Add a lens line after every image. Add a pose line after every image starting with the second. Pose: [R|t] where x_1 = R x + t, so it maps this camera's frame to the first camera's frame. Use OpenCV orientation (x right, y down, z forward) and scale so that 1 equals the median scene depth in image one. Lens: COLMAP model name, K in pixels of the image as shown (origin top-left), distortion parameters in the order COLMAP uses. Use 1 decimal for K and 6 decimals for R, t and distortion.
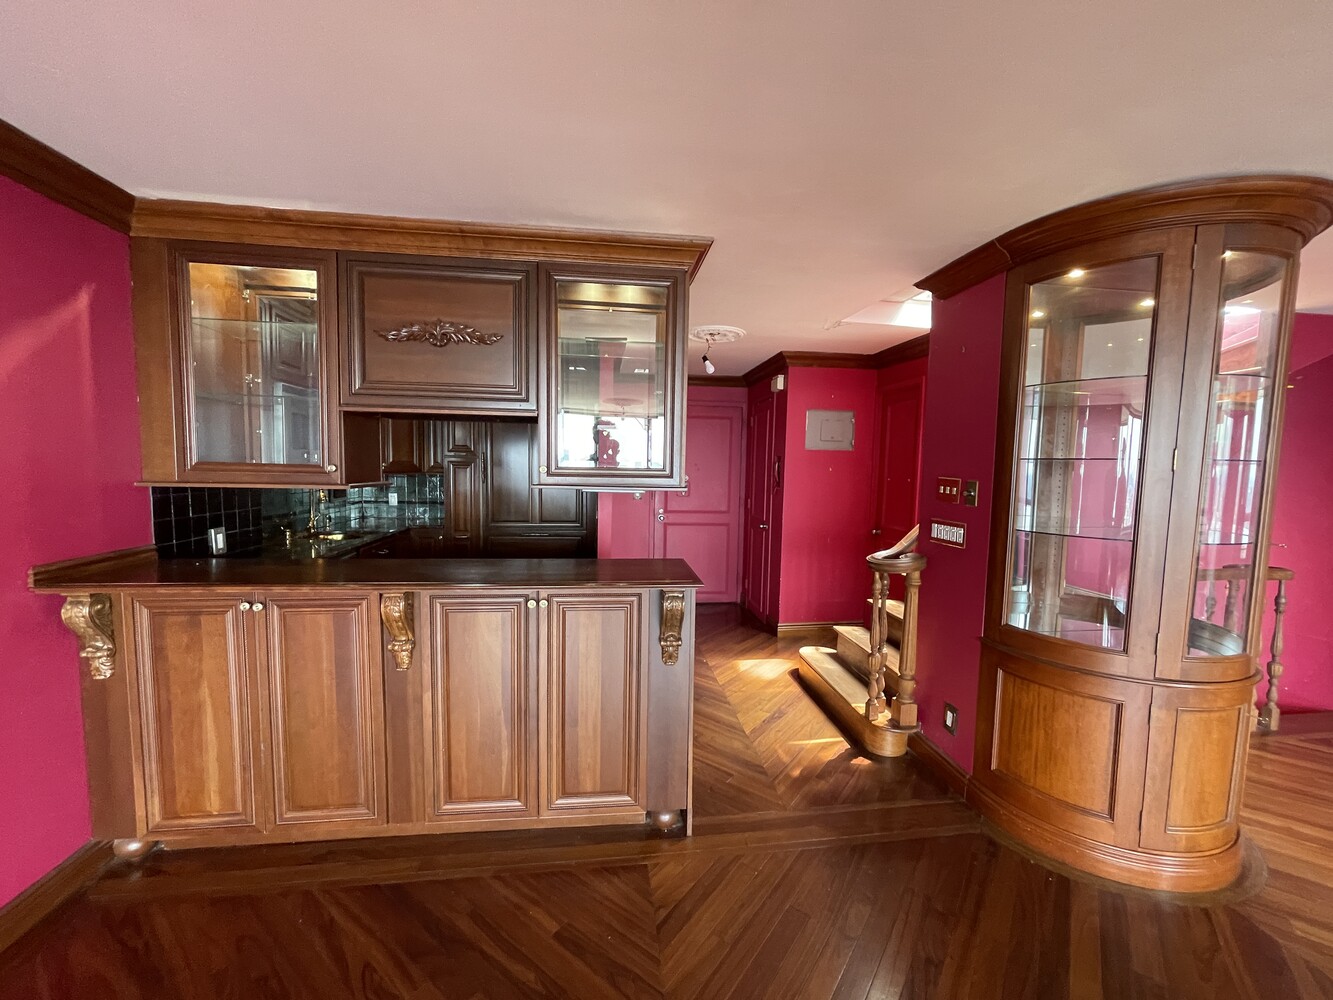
lens RADIAL K [[545.9, 0, 674.5], [0, 545.9, 503.0], [0, 0, 1]] dist [-0.000467, -0.000064]
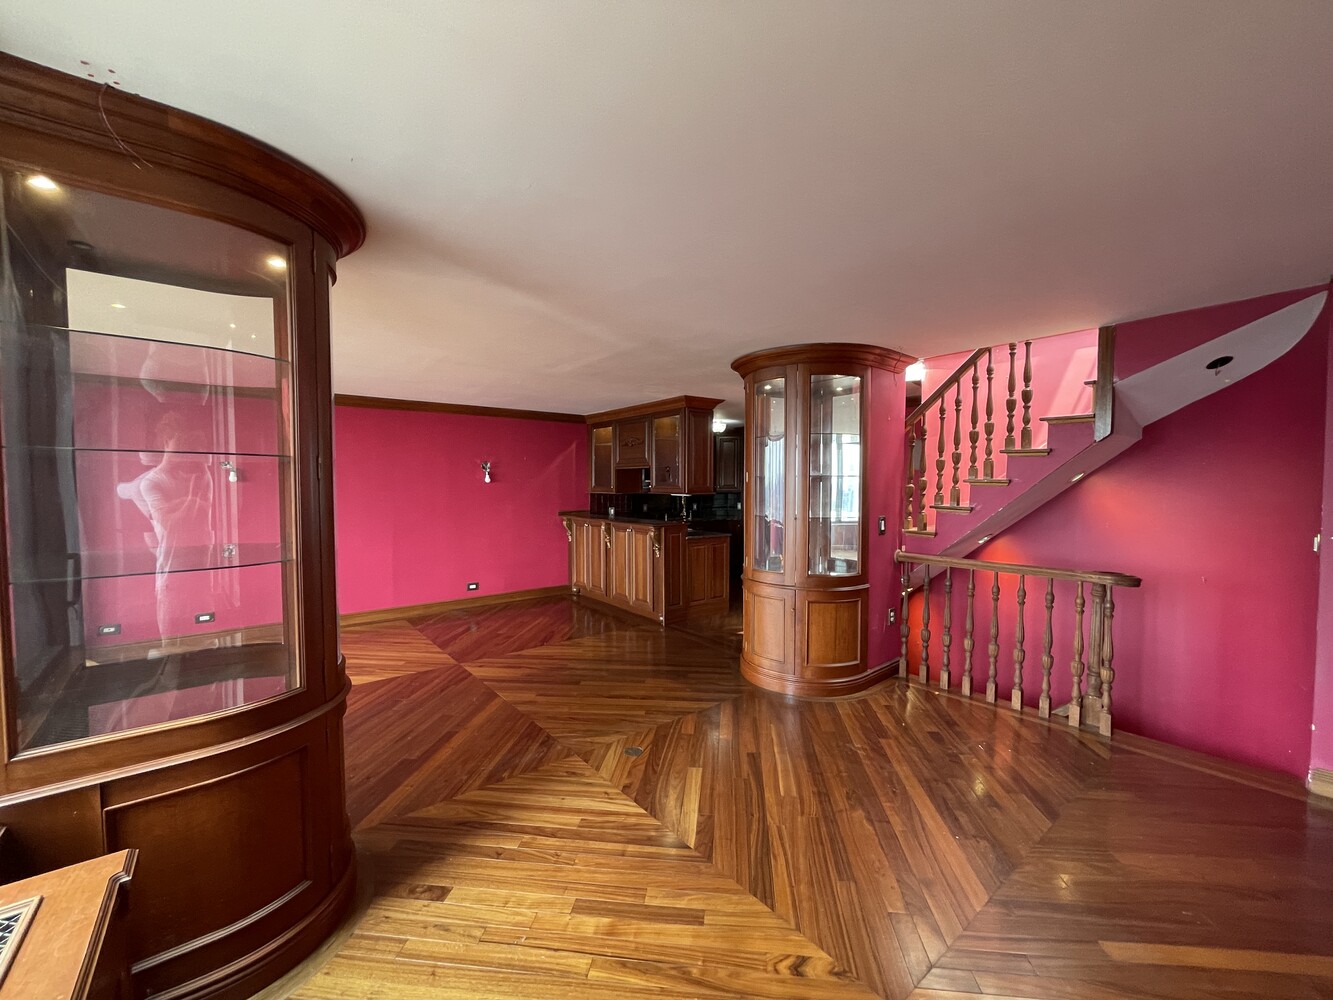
lens RADIAL K [[545.9, 0, 674.5], [0, 545.9, 503.0], [0, 0, 1]] dist [-0.000467, -0.000064]
pose [[0.520851, 0.011889, -0.853565, 2.532127], [-0.054345, 0.998337, -0.019256, 0.078880], [0.851916, 0.056417, 0.520631, -0.384669]]
